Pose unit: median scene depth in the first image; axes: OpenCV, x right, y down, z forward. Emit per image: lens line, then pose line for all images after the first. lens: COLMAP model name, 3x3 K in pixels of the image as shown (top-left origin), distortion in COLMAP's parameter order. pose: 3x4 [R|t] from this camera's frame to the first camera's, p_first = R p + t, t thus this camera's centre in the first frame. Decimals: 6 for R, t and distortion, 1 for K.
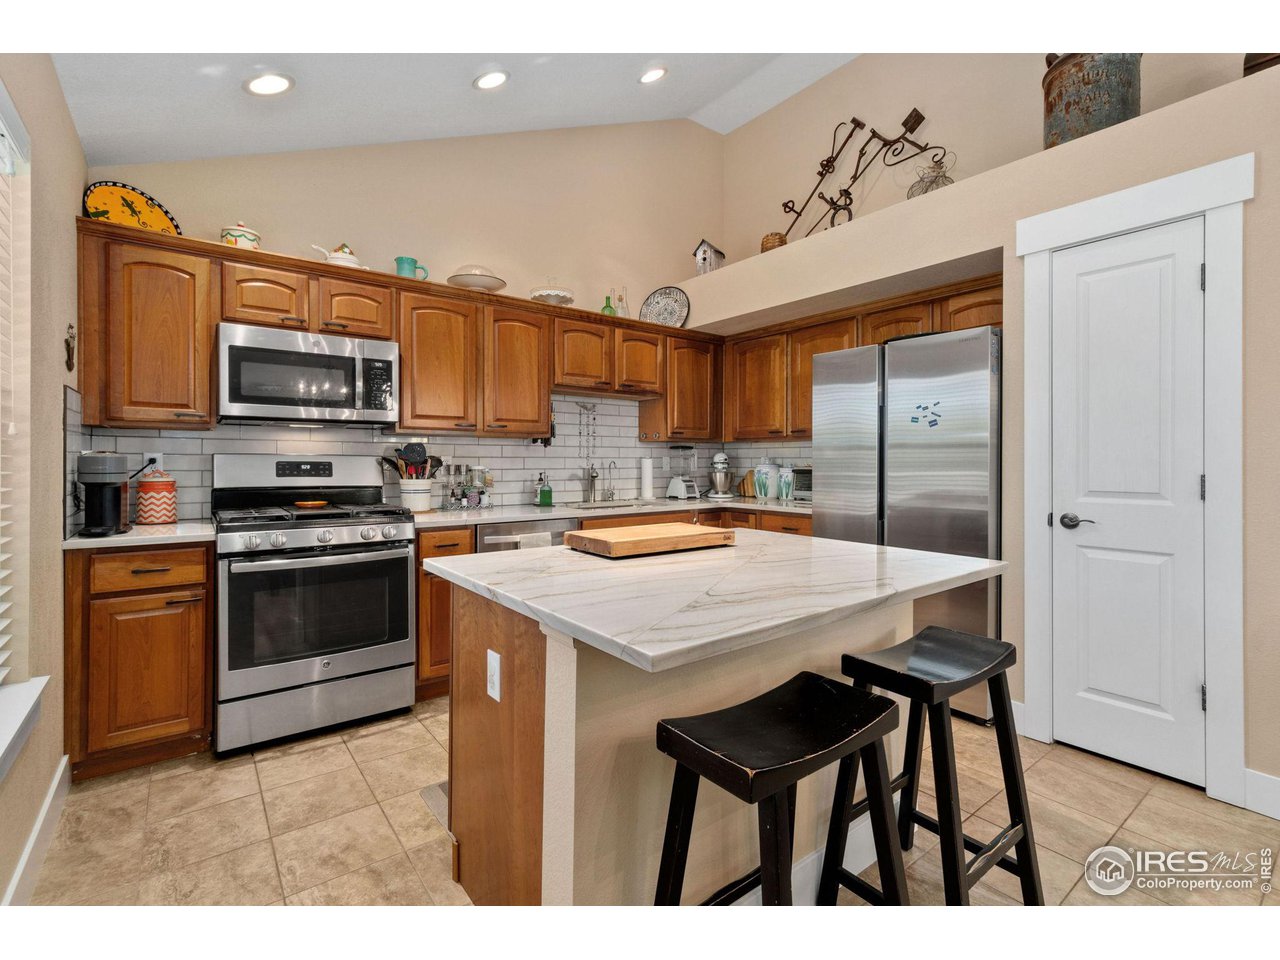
lens RADIAL K [[599.1, 0, 636.2], [0, 599.1, 459.5], [0, 0, 1]] dist [-0.000319, -0.000122]
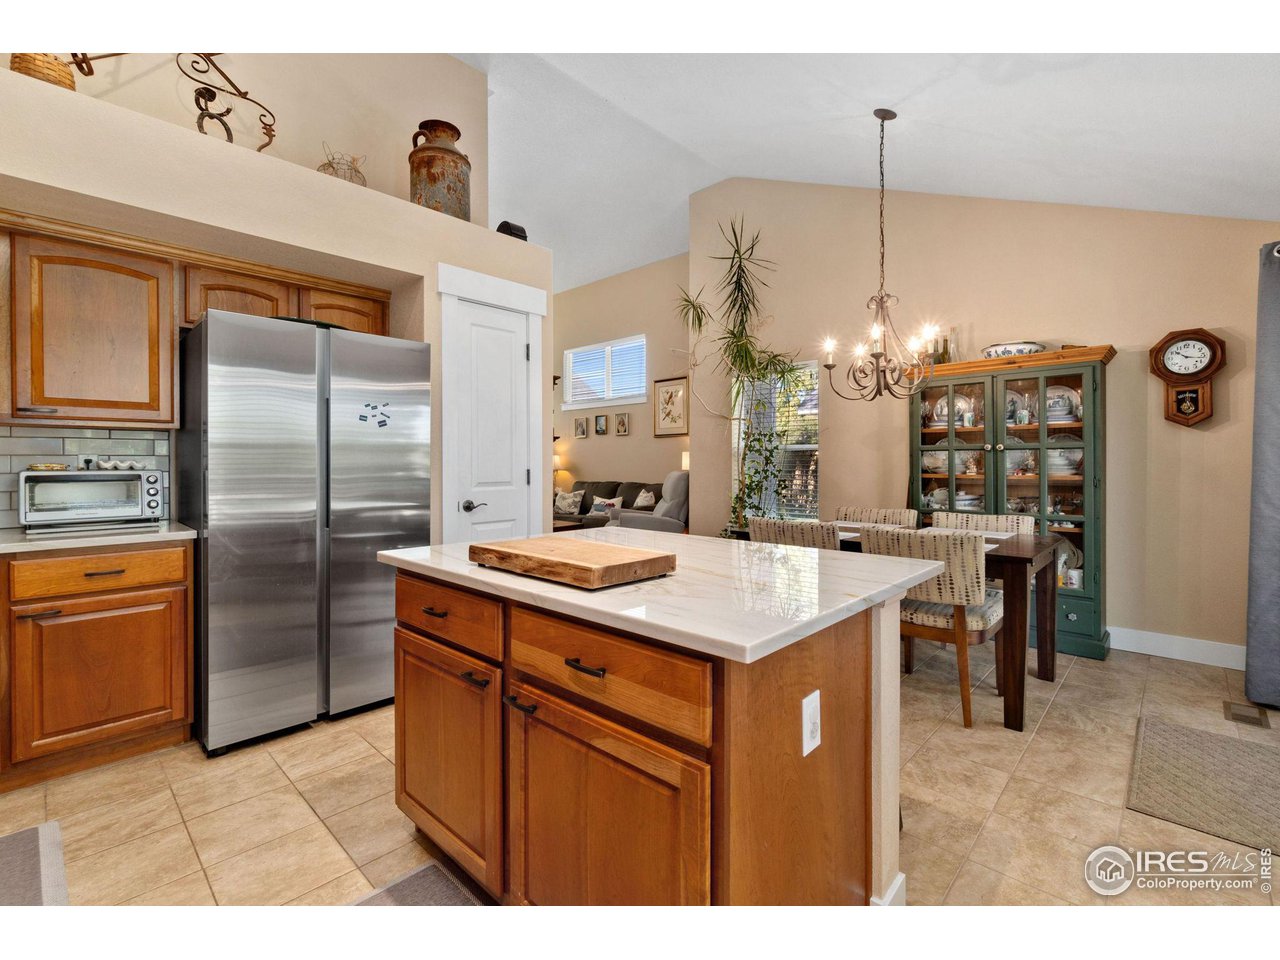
lens RADIAL K [[567.8, 0, 638.3], [0, 567.8, 462.7], [0, 0, 1]] dist [-0.000438, -0.000067]
pose [[-0.171163, -0.000811, 0.985242, -0.570061], [-0.000141, 1.000000, 0.000798, 0.004746], [-0.985243, -0.000002, -0.171163, 0.816576]]
